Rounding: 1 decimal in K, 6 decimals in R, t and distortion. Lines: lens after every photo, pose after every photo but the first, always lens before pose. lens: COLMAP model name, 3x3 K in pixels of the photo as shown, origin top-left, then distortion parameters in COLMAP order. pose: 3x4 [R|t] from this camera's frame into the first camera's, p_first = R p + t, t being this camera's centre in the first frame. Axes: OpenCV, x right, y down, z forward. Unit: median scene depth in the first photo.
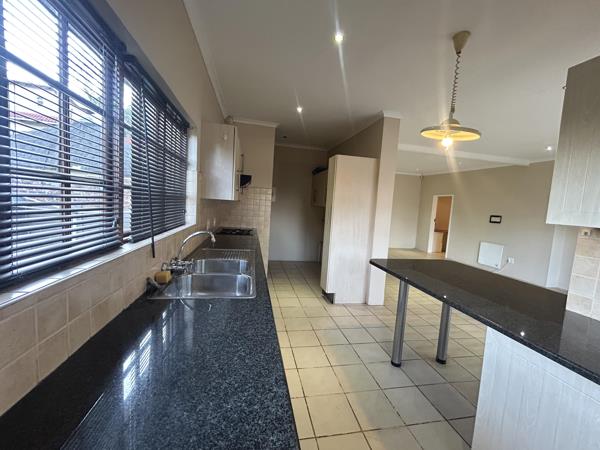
lens RADIAL K [[242.8, 0, 298.0], [0, 242.8, 225.0], [0, 0, 1]] dist [0.000231, 0.000111]
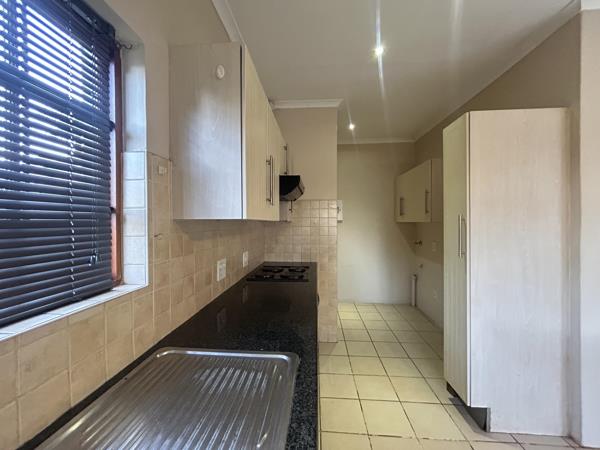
lens RADIAL K [[242.8, 0, 298.0], [0, 242.8, 225.0], [0, 0, 1]] dist [0.000231, 0.000111]
pose [[0.962718, -0.064537, -0.262697, -0.054095], [0.042548, 0.995162, -0.088555, -0.037986], [0.267142, 0.074076, 0.960806, 0.460184]]
